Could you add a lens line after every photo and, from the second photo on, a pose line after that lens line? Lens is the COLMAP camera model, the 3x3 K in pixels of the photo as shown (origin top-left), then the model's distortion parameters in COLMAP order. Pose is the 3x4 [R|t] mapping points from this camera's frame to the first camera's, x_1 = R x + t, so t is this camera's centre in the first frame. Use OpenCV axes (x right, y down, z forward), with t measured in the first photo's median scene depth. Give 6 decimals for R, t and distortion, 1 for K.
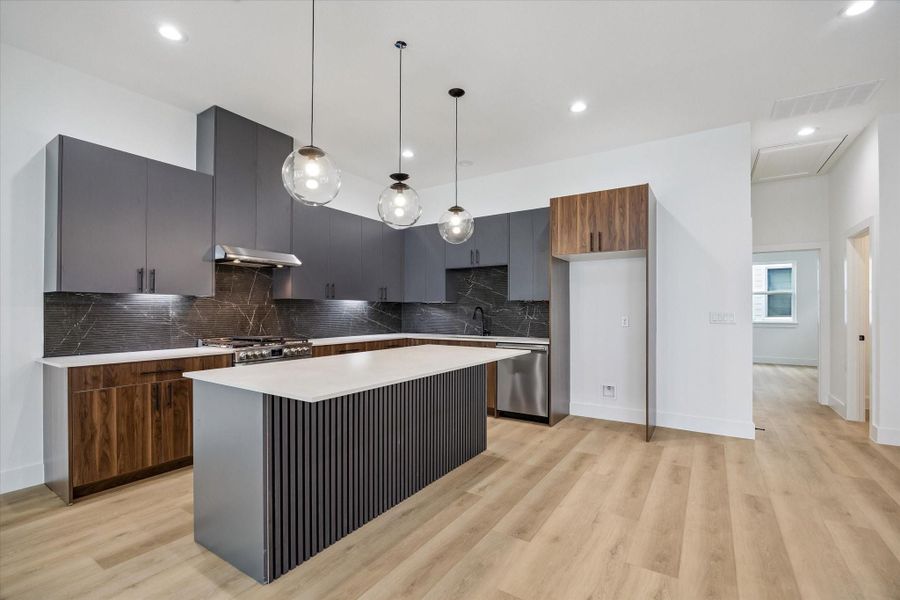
lens RADIAL K [[397.8, 0, 453.7], [0, 397.8, 307.8], [0, 0, 1]] dist [-0.003918, -0.001259]
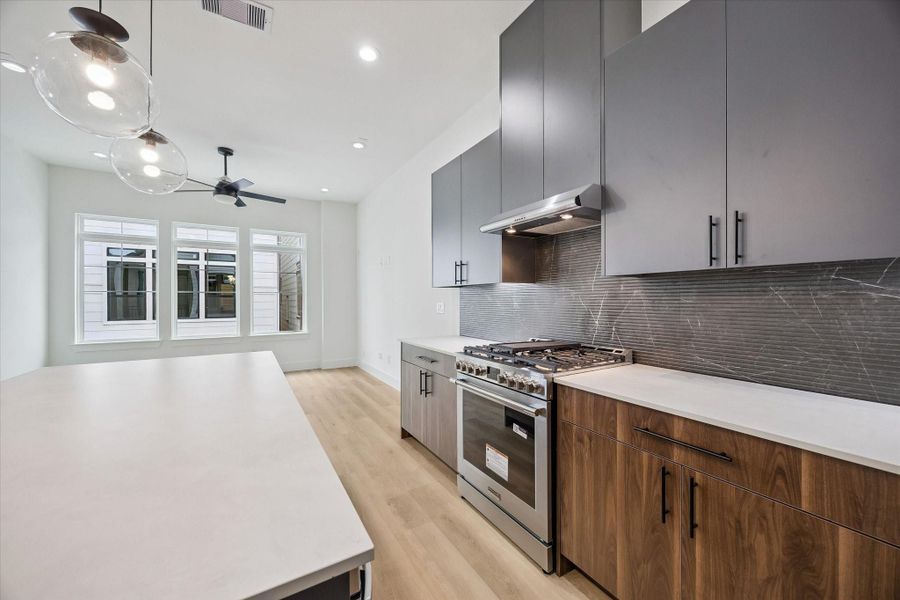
lens RADIAL K [[343.0, 0, 450.0], [0, 343.0, 300.0], [0, 0, 1]] dist [-0.000424, 0.000071]
pose [[-0.445151, 0.002685, -0.895452, 0.039031], [0.011834, 0.999926, -0.002885, 0.004118], [0.895377, -0.011881, -0.445150, 1.114772]]
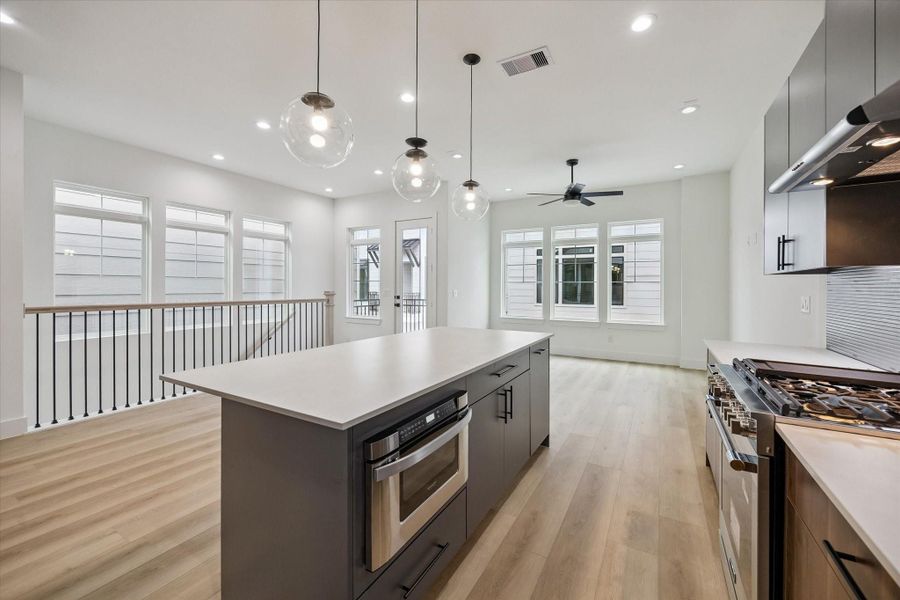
lens RADIAL K [[356.2, 0, 461.6], [0, 356.2, 286.5], [0, 0, 1]] dist [-0.002955, -0.000357]
pose [[-0.998152, -0.006763, -0.060389, -0.130486], [-0.006066, 0.999913, -0.011708, 0.001166], [0.060463, -0.011320, -0.998106, 1.289607]]
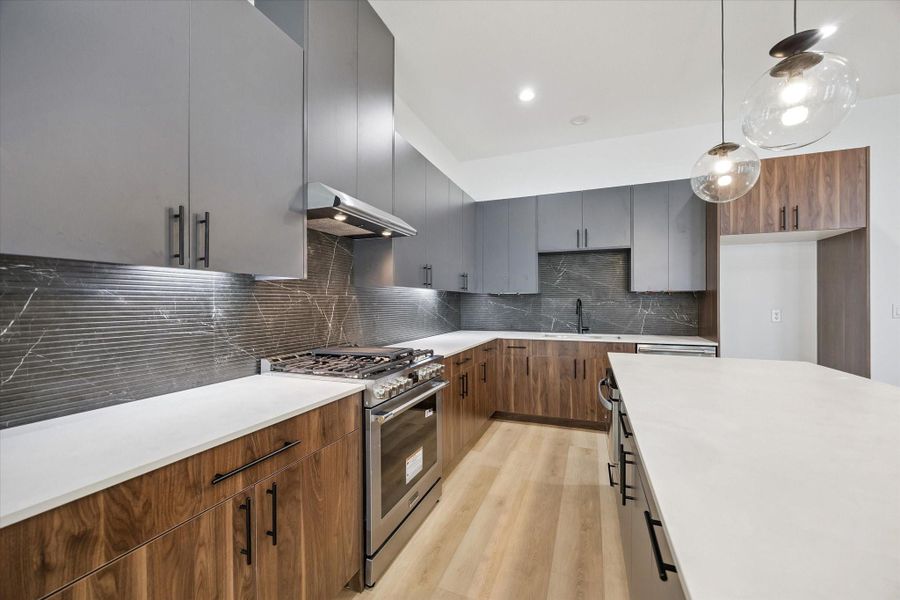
lens RADIAL K [[347.5, 0, 458.1], [0, 347.5, 302.0], [0, 0, 1]] dist [-0.001211, -0.000147]
pose [[0.978419, -0.001831, 0.206622, -0.461646], [0.000370, 0.999975, 0.007112, -0.001528], [-0.206630, -0.006882, 0.978395, 0.467131]]
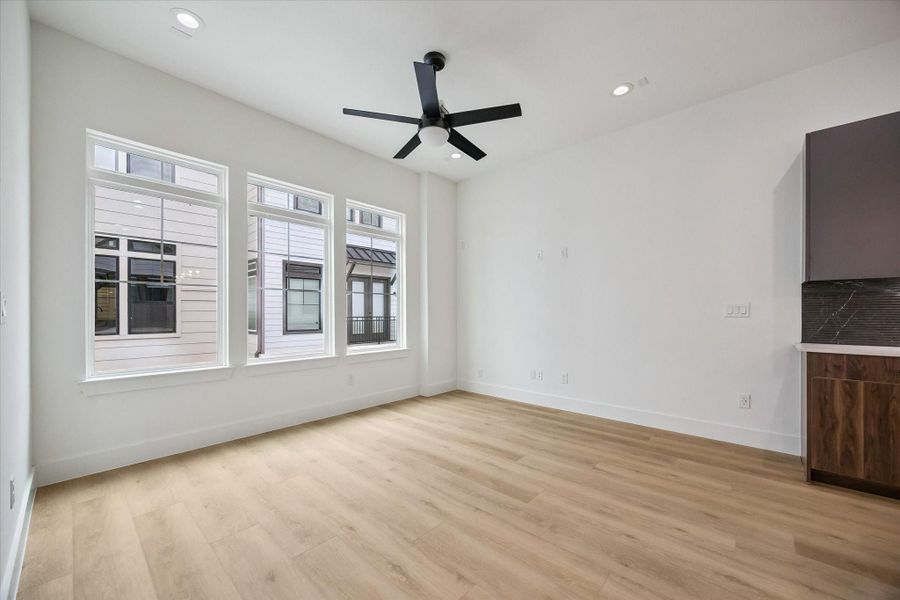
lens RADIAL K [[347.2, 0, 452.7], [0, 347.2, 311.8], [0, 0, 1]] dist [0.000463, -0.000111]
pose [[-0.164257, -0.002704, -0.986414, 0.058644], [0.010482, 0.999935, -0.004486, 0.024655], [0.986362, -0.011076, -0.164218, 0.145946]]
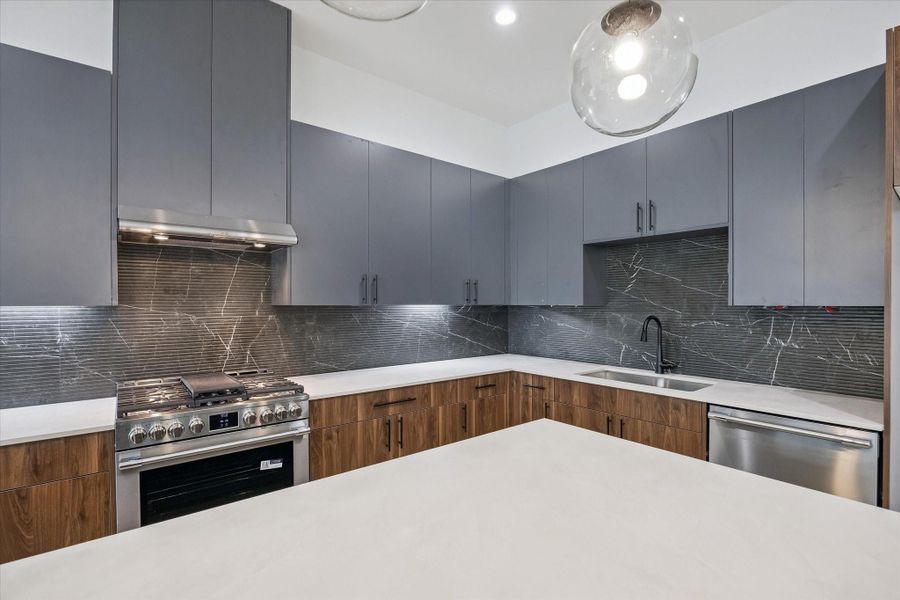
lens RADIAL K [[418.2, 0, 453.5], [0, 418.2, 305.5], [0, 0, 1]] dist [-0.004347, -0.000400]
pose [[0.950655, 0.000136, -0.310251, -0.016821], [0.003916, 0.999915, 0.012437, -0.032215], [0.310226, -0.013038, 0.950573, 0.572950]]
